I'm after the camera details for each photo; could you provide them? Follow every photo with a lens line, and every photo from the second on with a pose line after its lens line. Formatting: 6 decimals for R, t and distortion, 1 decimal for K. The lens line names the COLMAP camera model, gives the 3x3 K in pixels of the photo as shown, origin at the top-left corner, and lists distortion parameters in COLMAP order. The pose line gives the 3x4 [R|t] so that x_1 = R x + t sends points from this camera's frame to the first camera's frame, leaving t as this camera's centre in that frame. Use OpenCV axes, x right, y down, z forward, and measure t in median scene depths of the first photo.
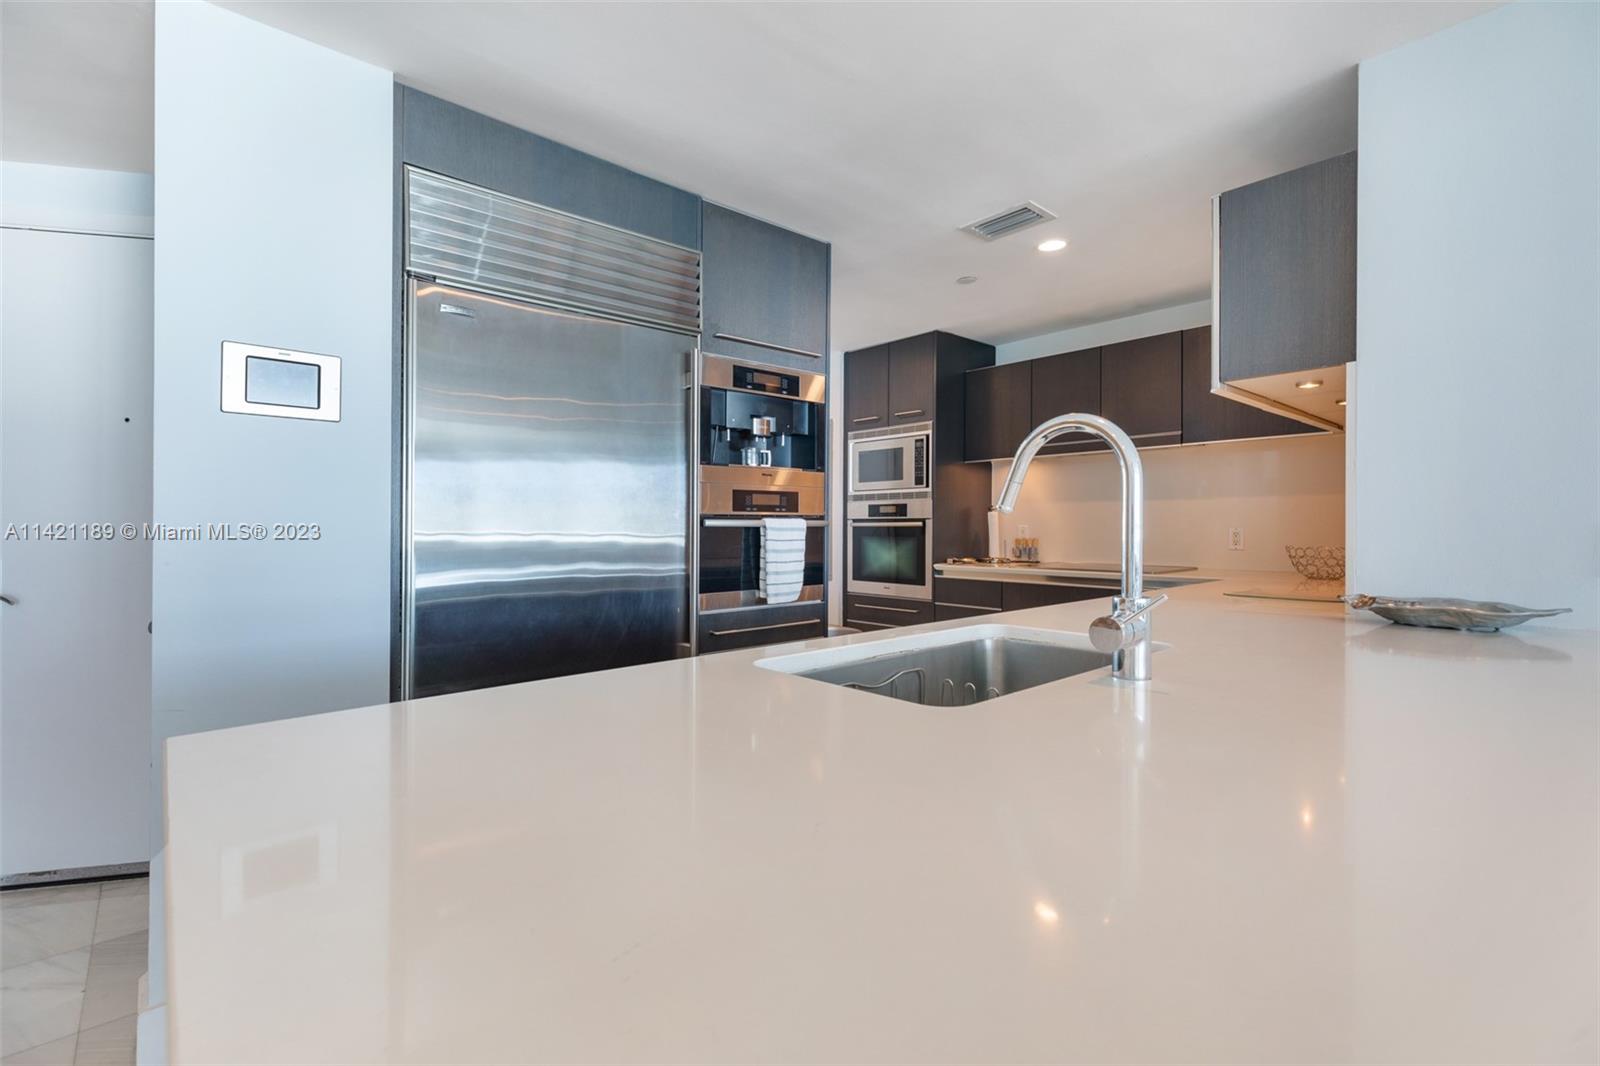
lens RADIAL K [[713.7, 0, 806.2], [0, 713.7, 522.8], [0, 0, 1]] dist [0.007103, -0.002568]
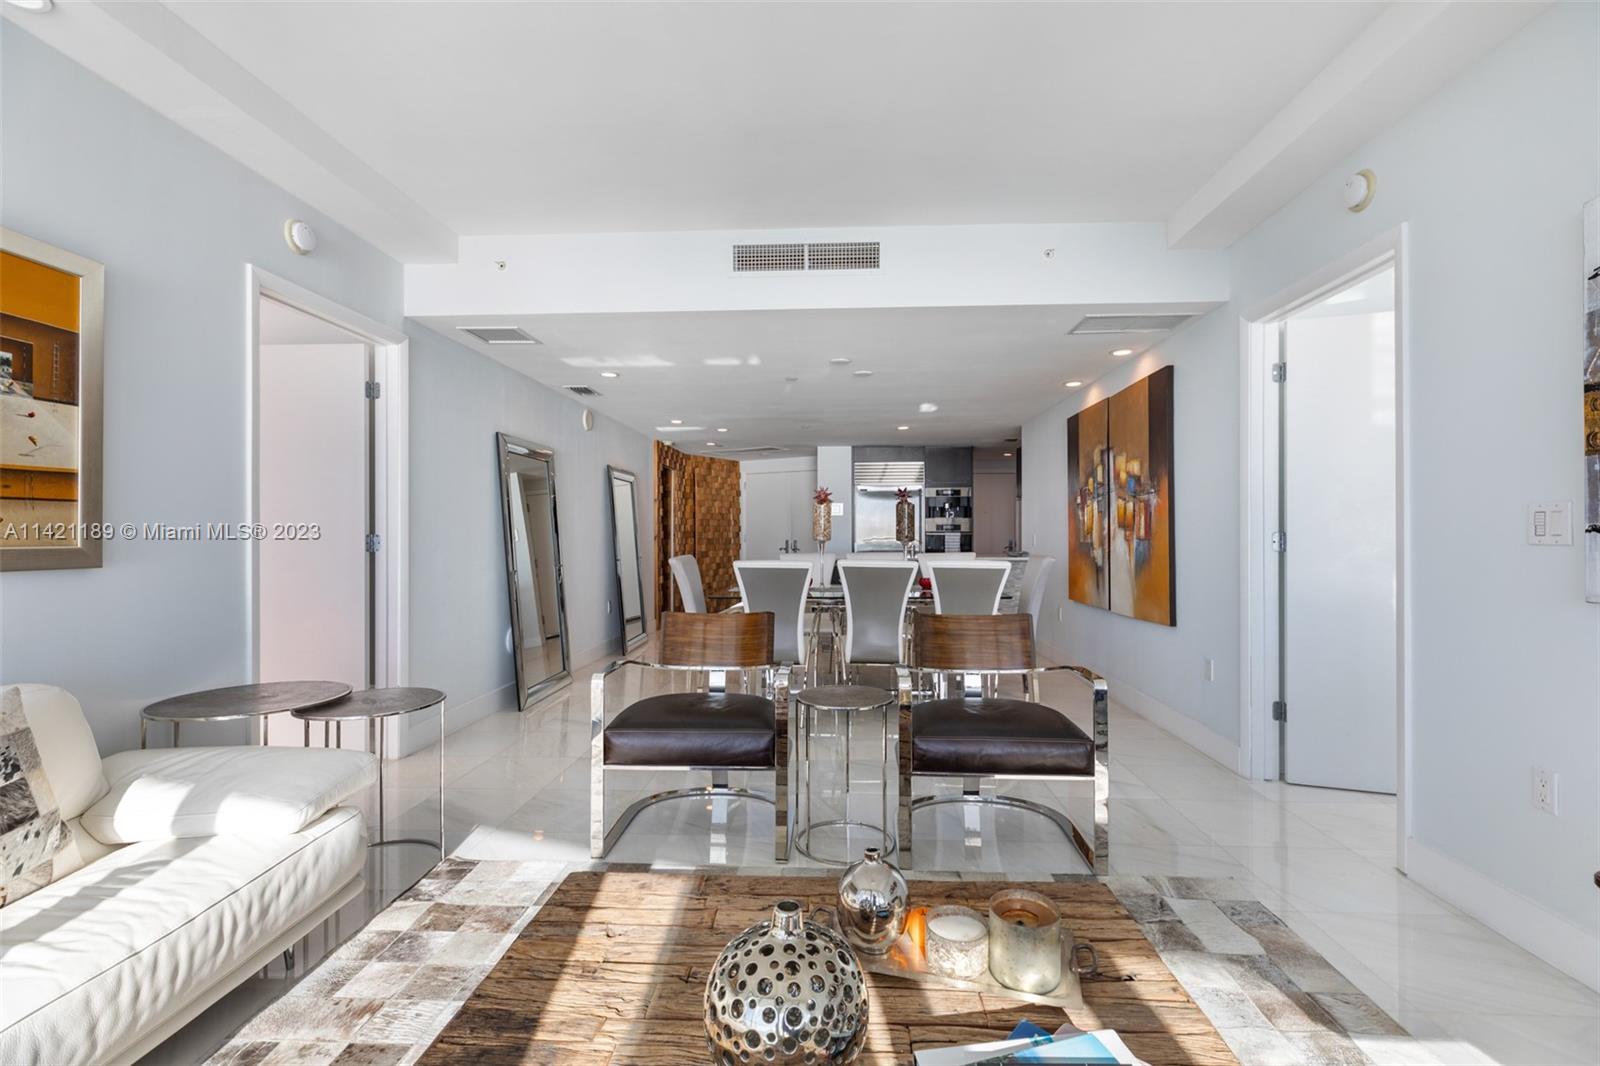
lens RADIAL K [[713.7, 0, 794.4], [0, 713.7, 517.6], [0, 0, 1]] dist [0.007103, -0.002568]
pose [[0.692025, -0.016343, -0.721689, 1.921193], [0.003692, 0.999811, -0.019101, -0.015429], [0.721865, 0.010553, 0.691954, -1.925023]]
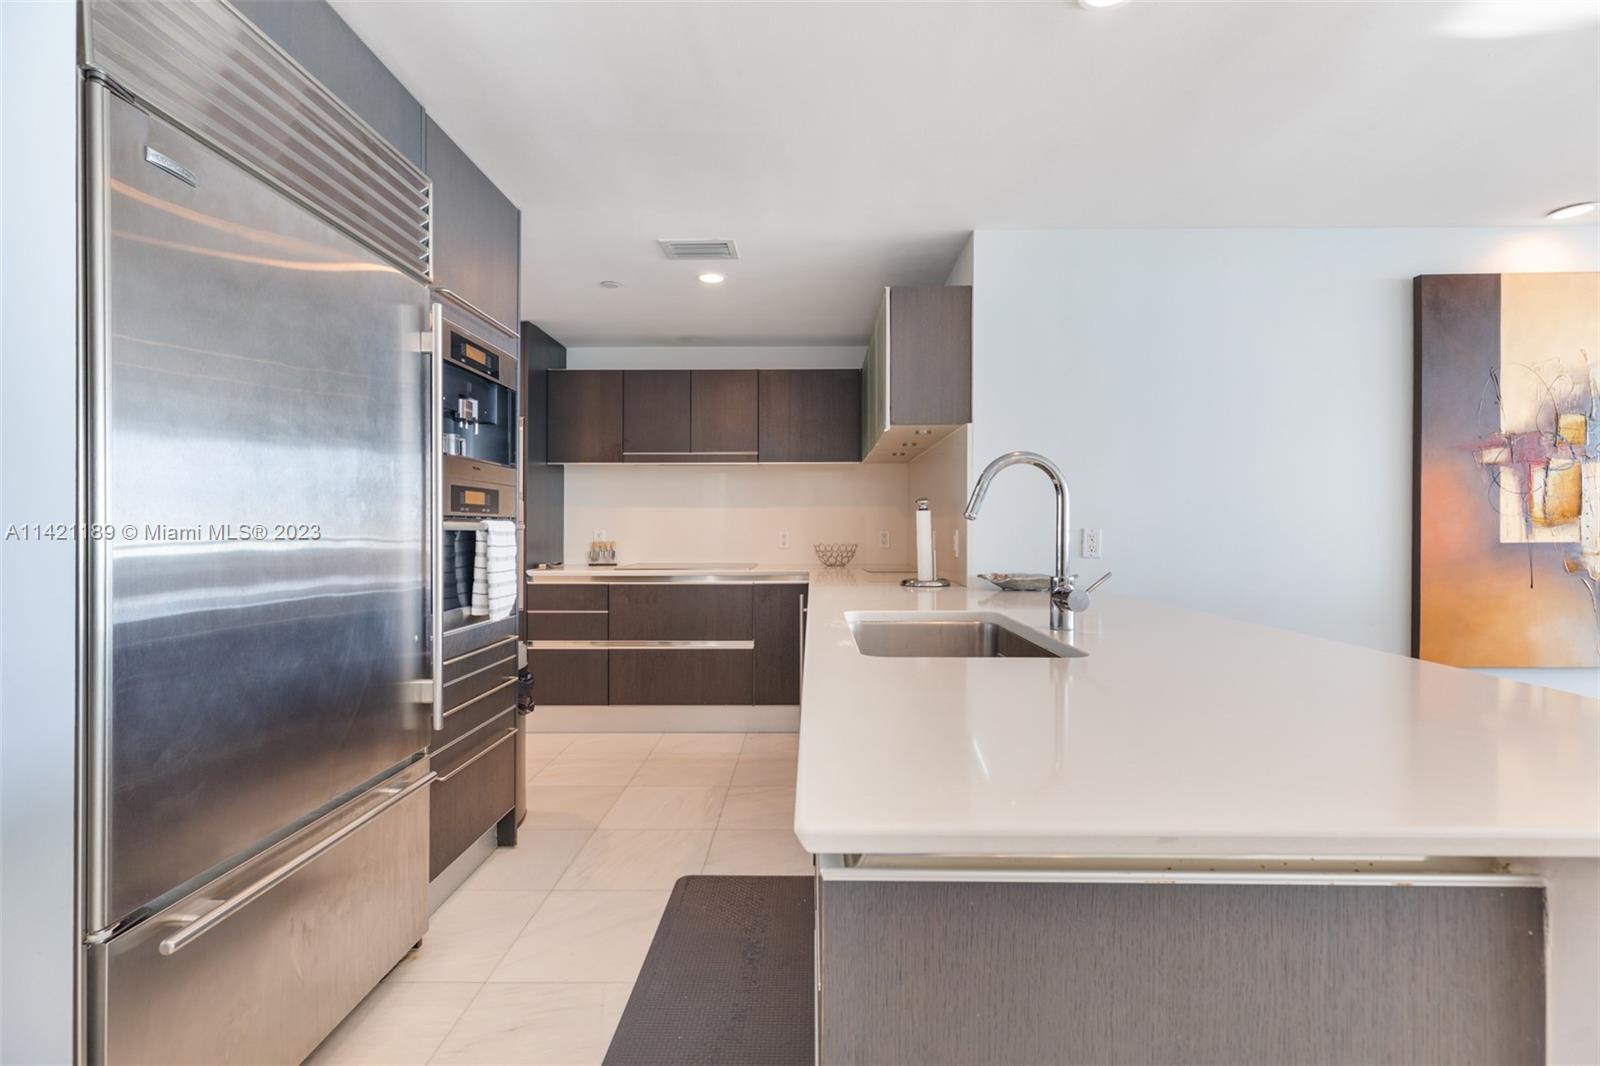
lens RADIAL K [[713.7, 0, 794.7], [0, 713.7, 524.2], [0, 0, 1]] dist [0.007103, -0.002568]
pose [[0.678321, 0.005260, 0.734747, -0.418423], [-0.003100, 0.999986, -0.004296, 0.000883], [-0.734759, 0.000637, 0.678327, 0.159008]]
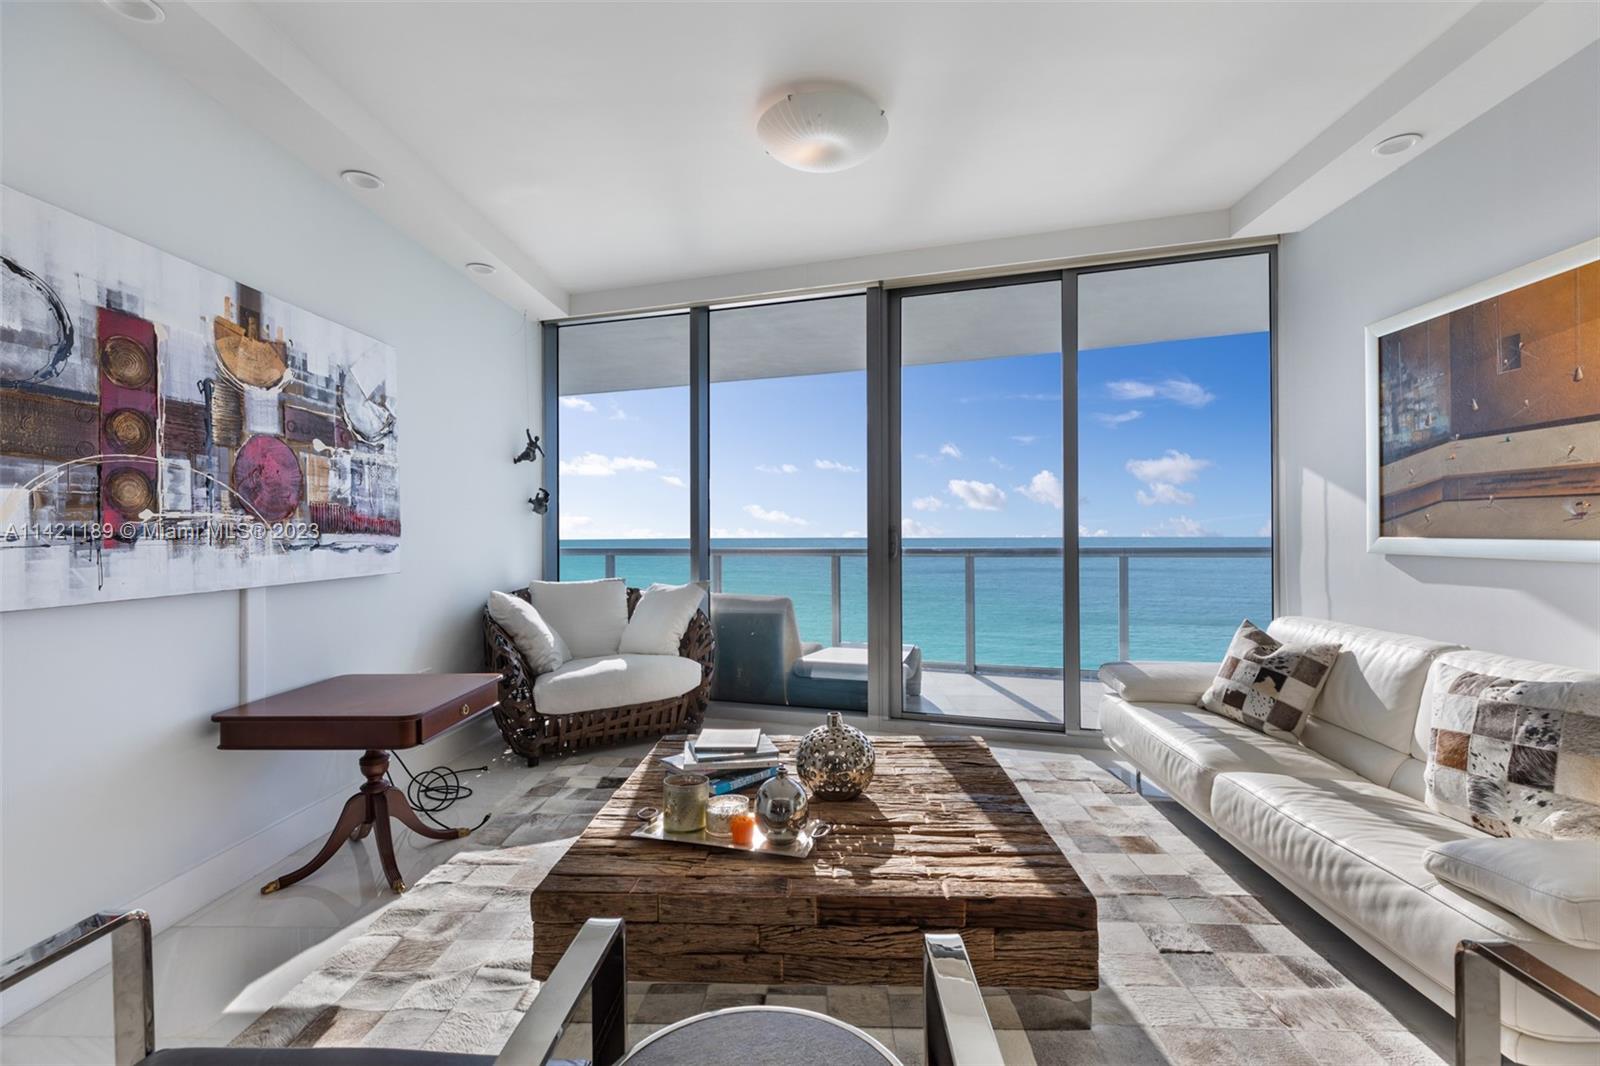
lens RADIAL K [[713.7, 0, 807.3], [0, 713.7, 536.2], [0, 0, 1]] dist [0.007103, -0.002568]
pose [[-0.717719, 0.003397, 0.696325, 1.047973], [0.003441, 0.999993, -0.001332, -0.009613], [-0.696324, 0.001440, -0.717726, -1.005999]]
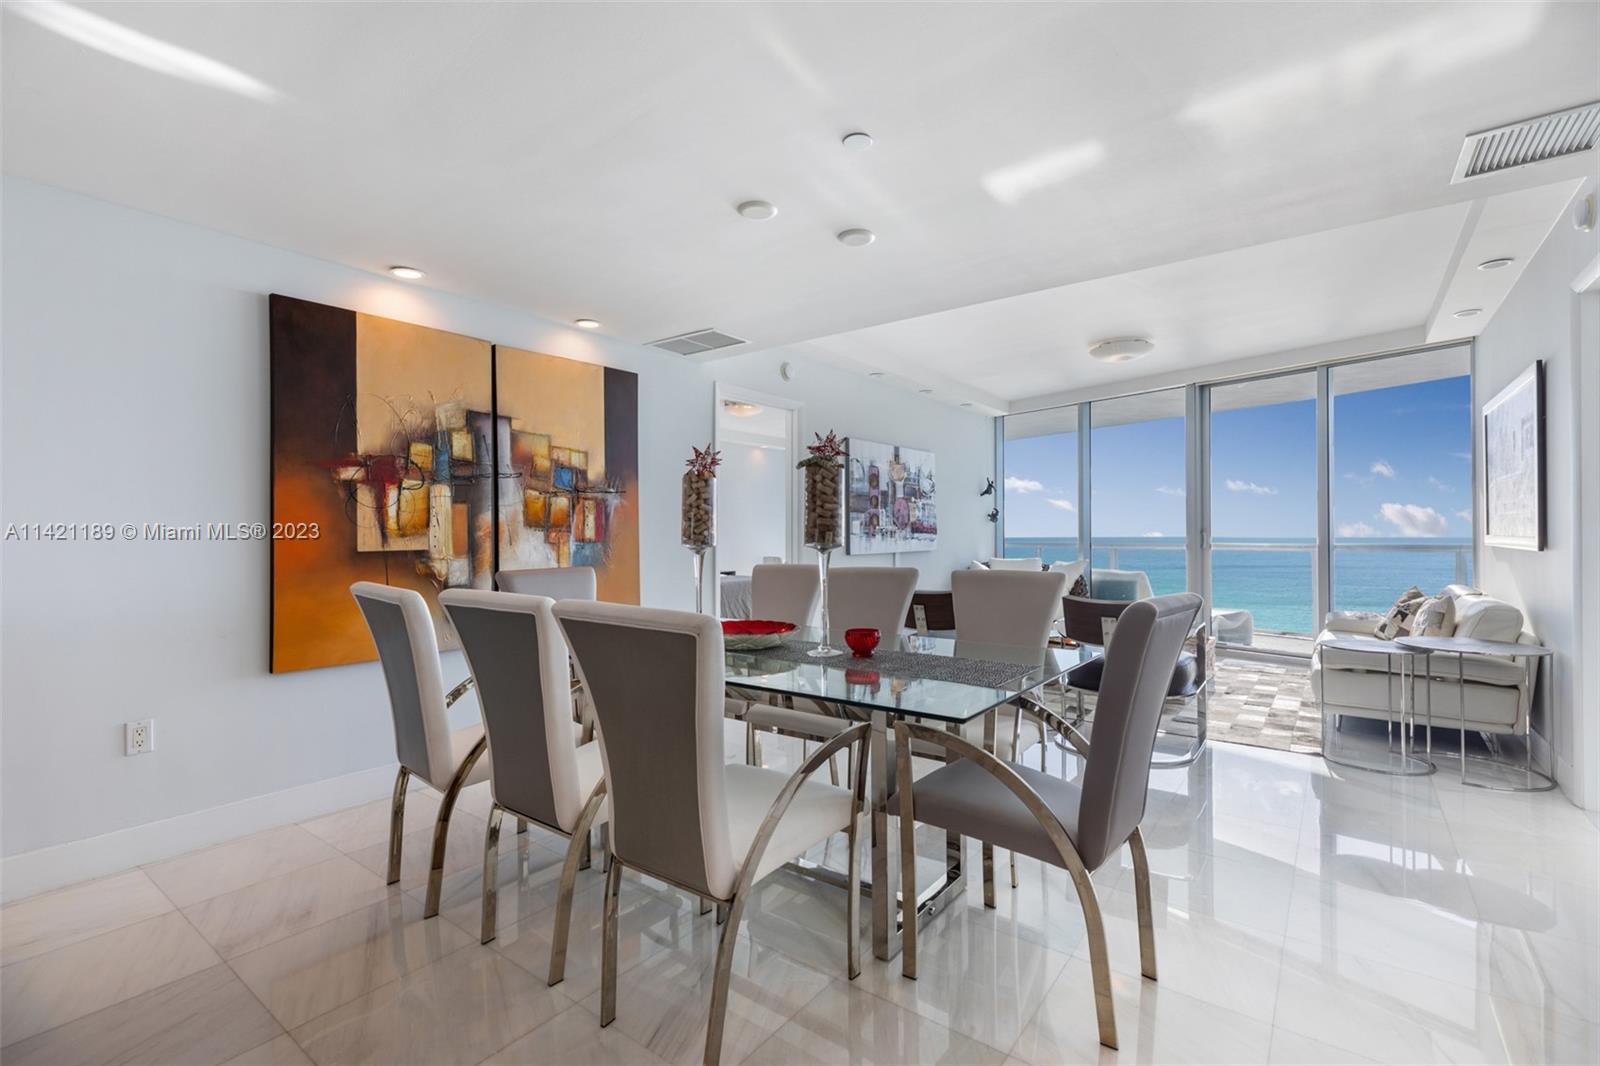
lens RADIAL K [[713.7, 0, 798.9], [0, 713.7, 534.8], [0, 0, 1]] dist [0.007103, -0.002568]
pose [[-0.182734, 0.003505, 0.983156, -0.243631], [0.000329, 0.999994, -0.003503, -0.002536], [-0.983162, -0.000316, -0.182734, -0.366463]]
